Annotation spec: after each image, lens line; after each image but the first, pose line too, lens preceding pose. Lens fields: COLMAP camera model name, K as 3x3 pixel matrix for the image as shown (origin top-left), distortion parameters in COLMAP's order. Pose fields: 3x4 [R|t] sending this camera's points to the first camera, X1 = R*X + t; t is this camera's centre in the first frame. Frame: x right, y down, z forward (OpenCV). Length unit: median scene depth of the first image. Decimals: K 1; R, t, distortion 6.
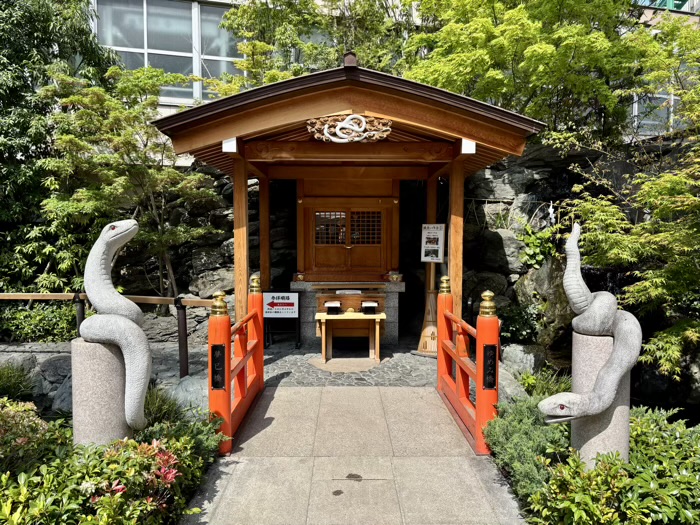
lens RADIAL K [[520.4, 0, 350.0], [0, 520.4, 262.5], [0, 0, 1]] dist [0.065778, -0.088836]
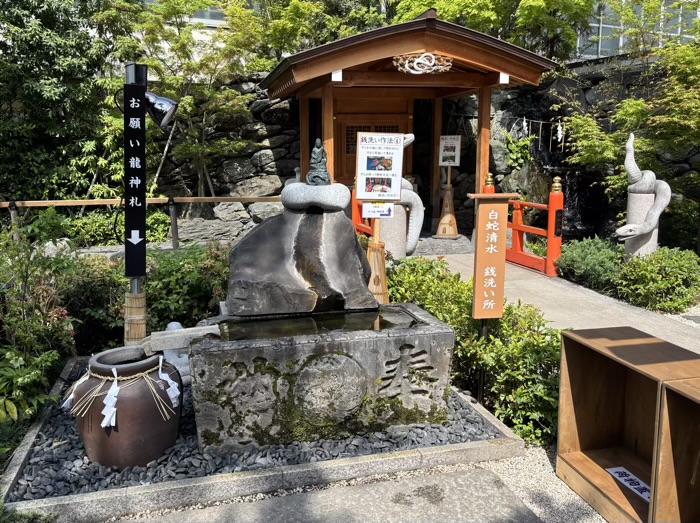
lens RADIAL K [[565.8, 0, 322.5], [0, 565.8, 233.4], [0, 0, 1]] dist [0.023775, -0.004177]
pose [[0.979262, -0.041939, 0.198210, -0.424225], [0.023060, 0.995055, 0.096614, 0.022464], [-0.201282, -0.090040, 0.975386, -0.305703]]
